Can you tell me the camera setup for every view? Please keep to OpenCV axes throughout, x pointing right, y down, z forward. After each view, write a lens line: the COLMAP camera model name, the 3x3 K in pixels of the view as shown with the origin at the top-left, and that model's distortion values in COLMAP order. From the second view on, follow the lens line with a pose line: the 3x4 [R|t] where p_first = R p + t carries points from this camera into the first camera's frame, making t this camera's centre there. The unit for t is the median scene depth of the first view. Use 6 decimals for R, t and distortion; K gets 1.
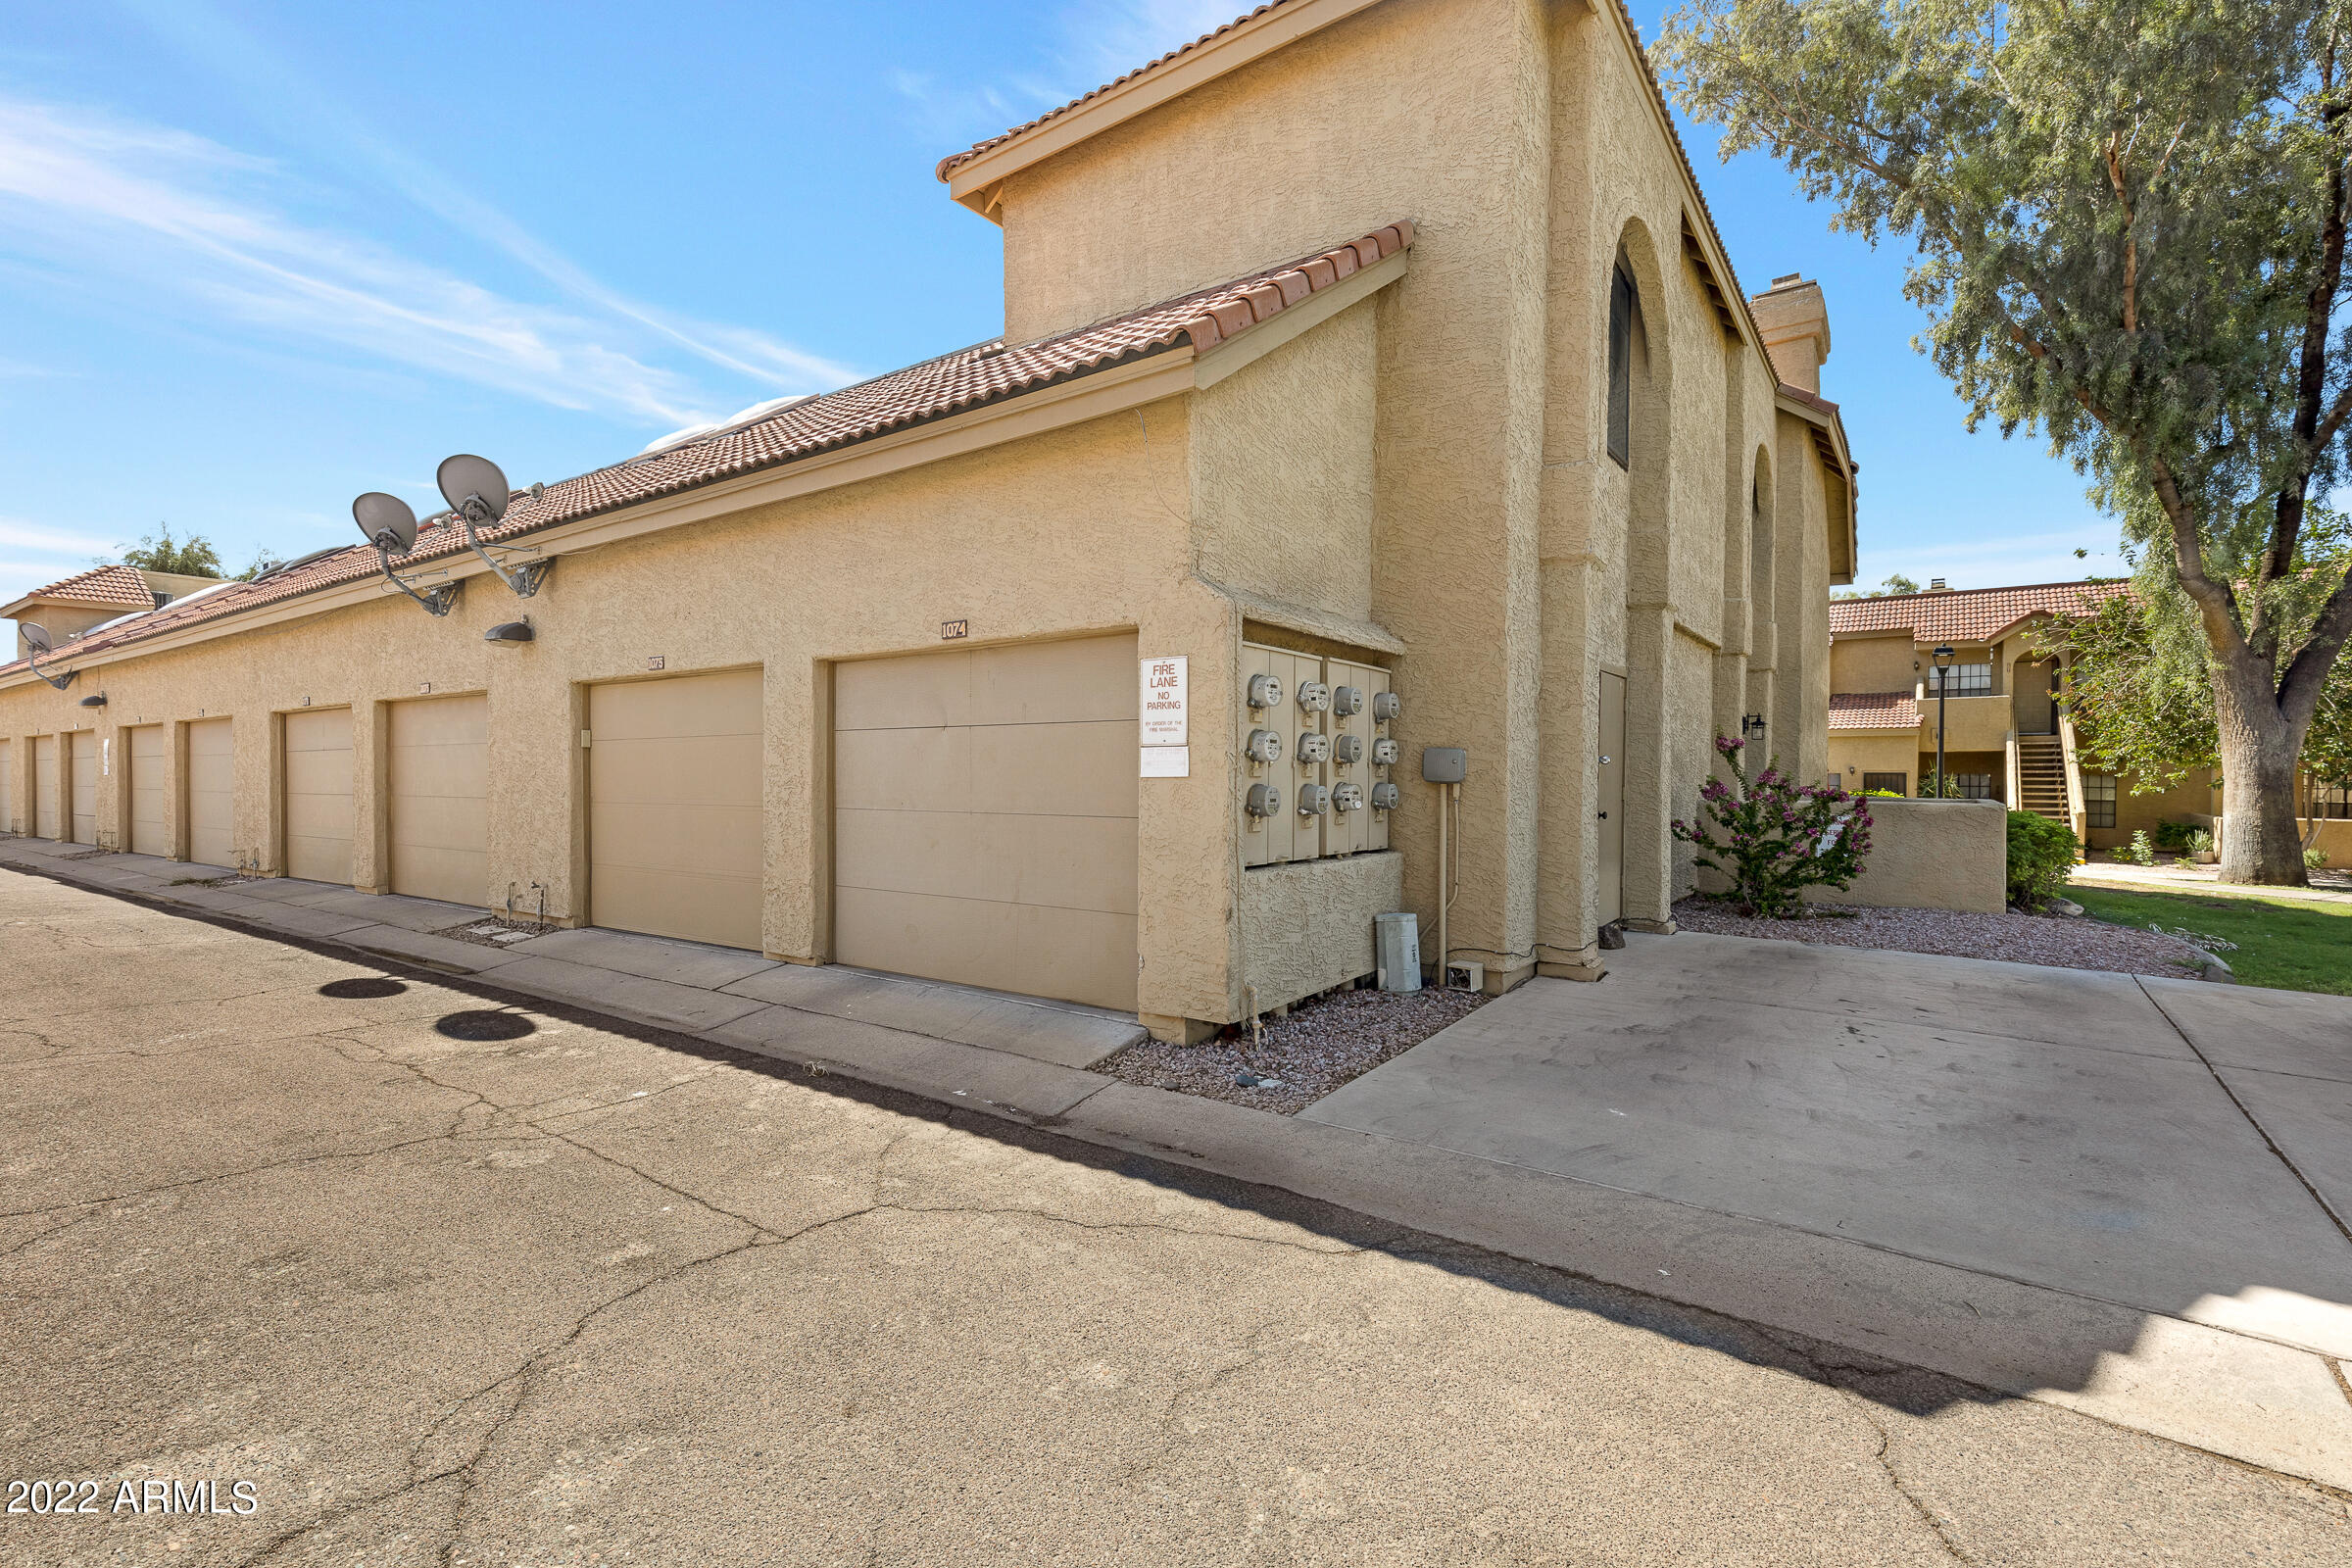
lens RADIAL K [[1065.2, 0, 1164.5], [0, 1065.2, 780.4], [0, 0, 1]] dist [0.022477, 0.000210]
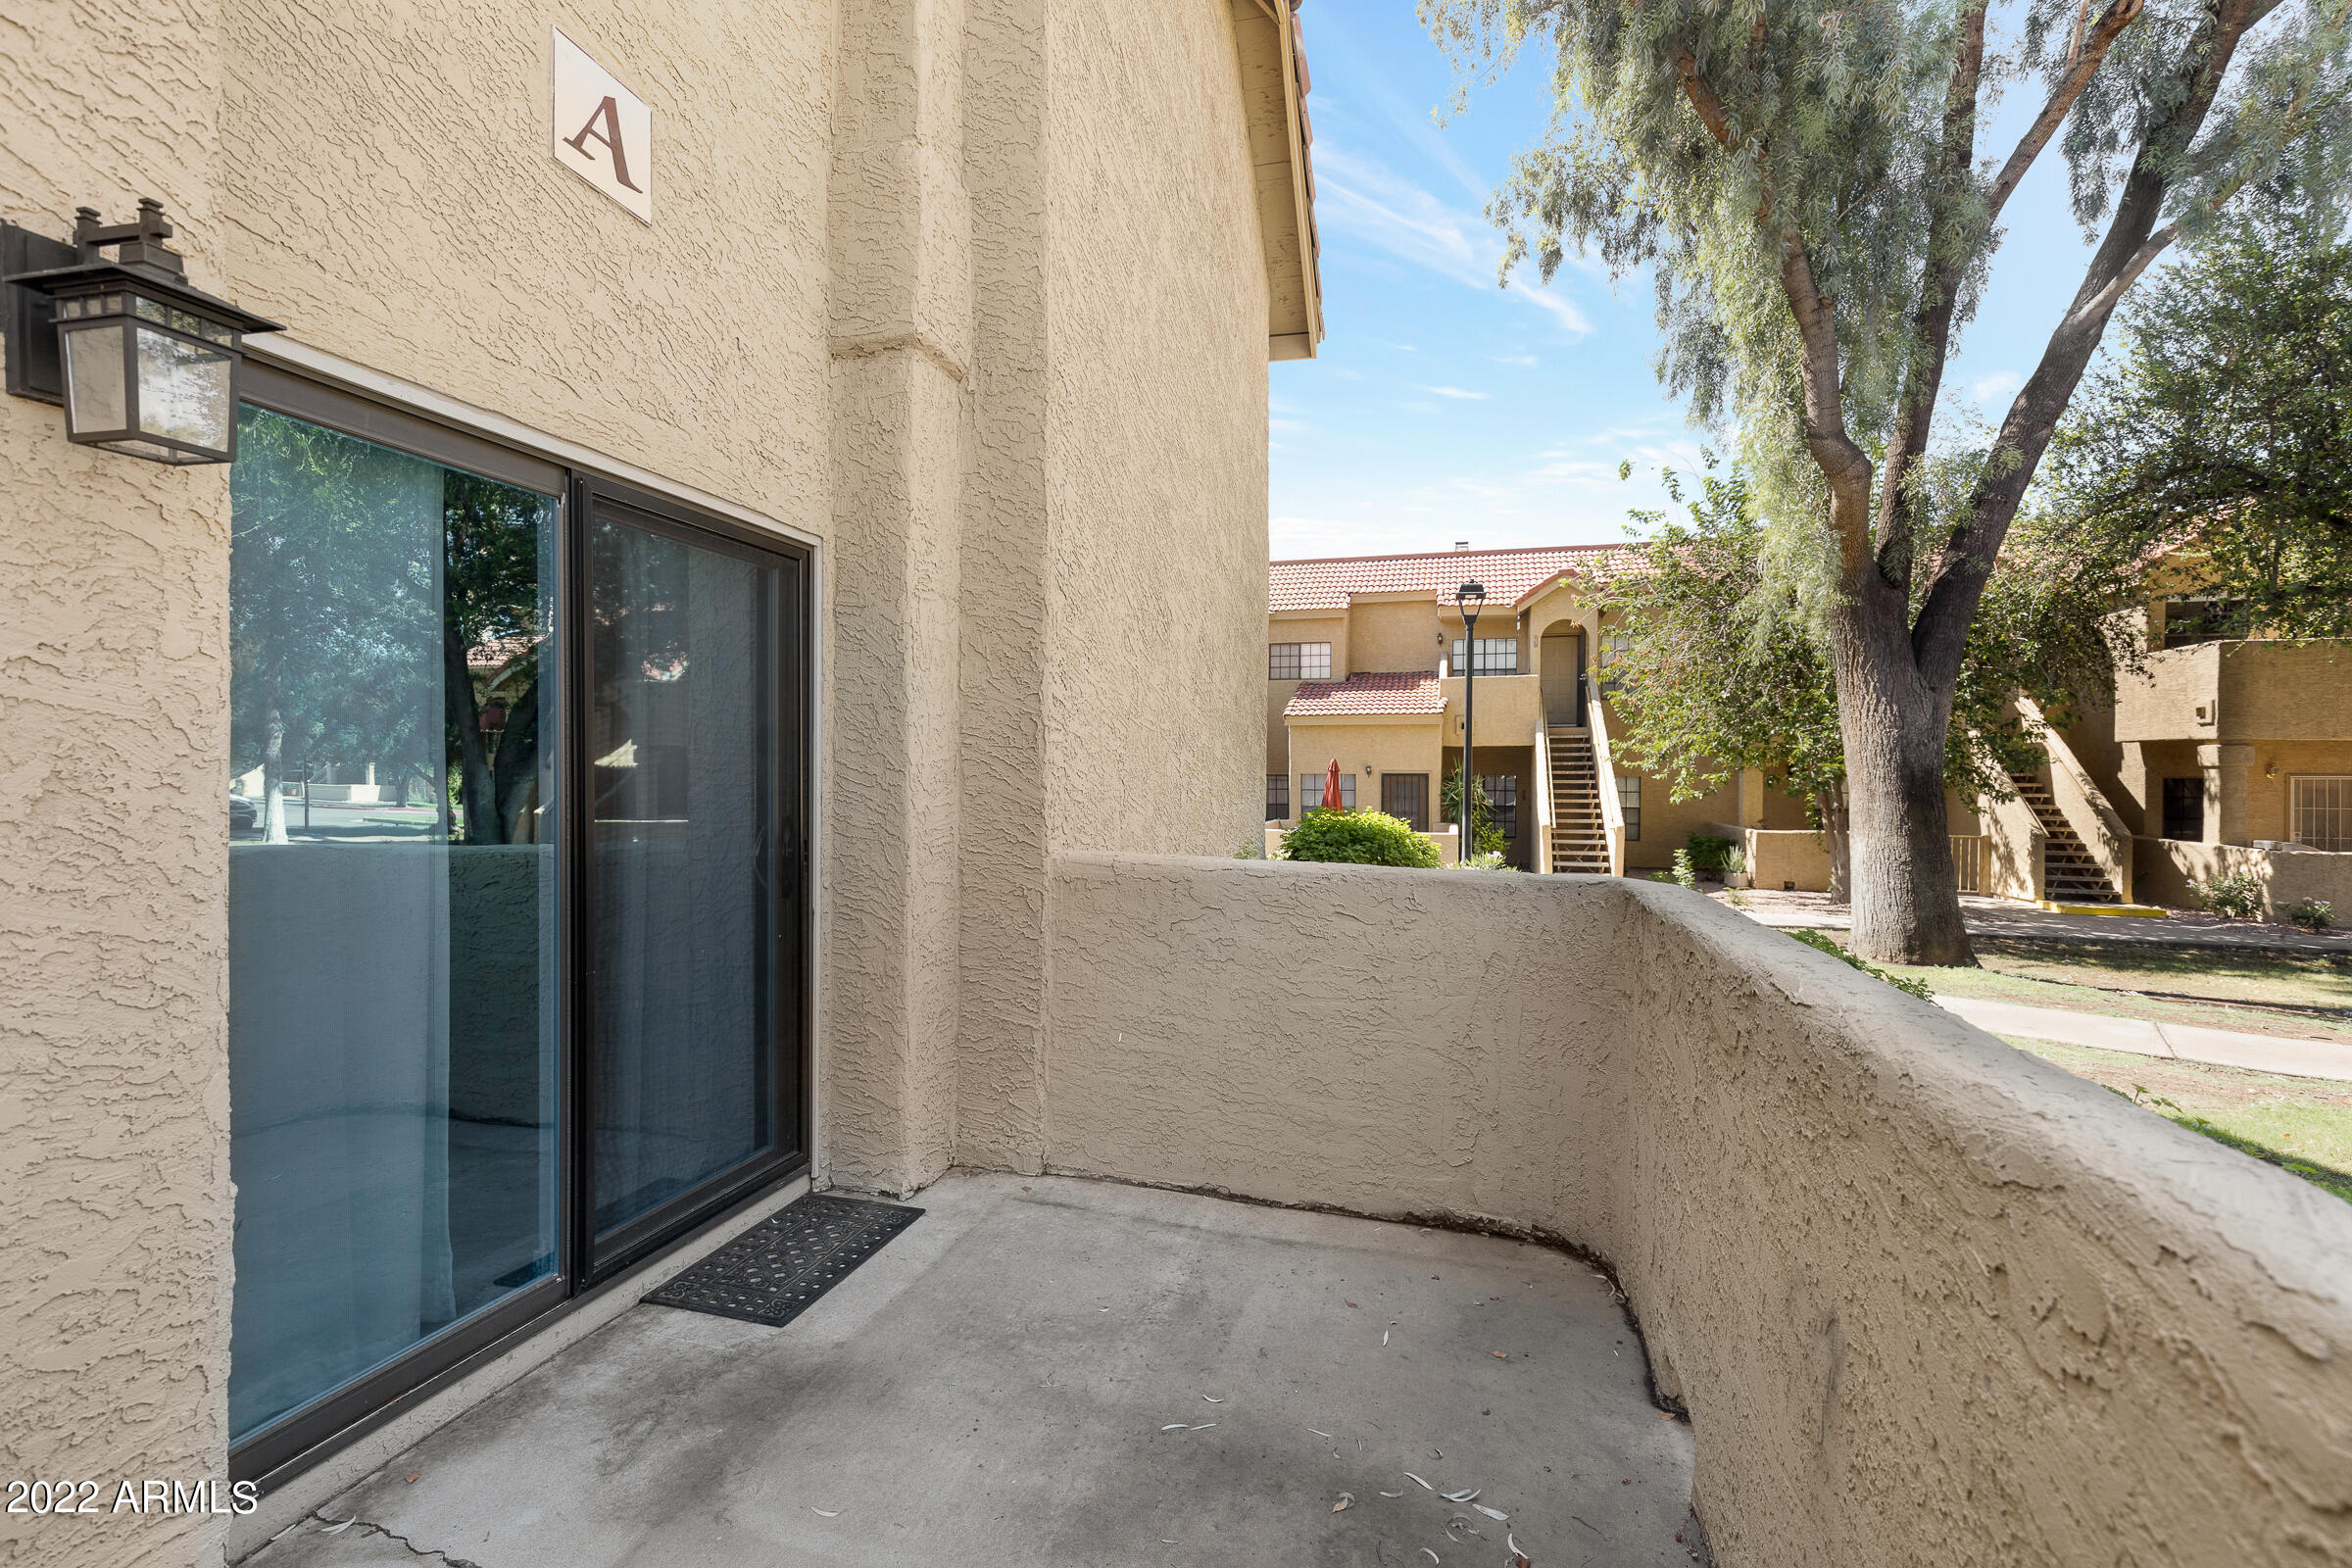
lens RADIAL K [[1065.2, 0, 1180.1], [0, 1065.2, 780.1], [0, 0, 1]] dist [0.022477, 0.000210]
pose [[0.933807, -0.000871, 0.357777, 0.263054], [0.001023, 0.999999, -0.000234, -0.002323], [-0.357777, 0.000584, 0.933807, 0.370263]]
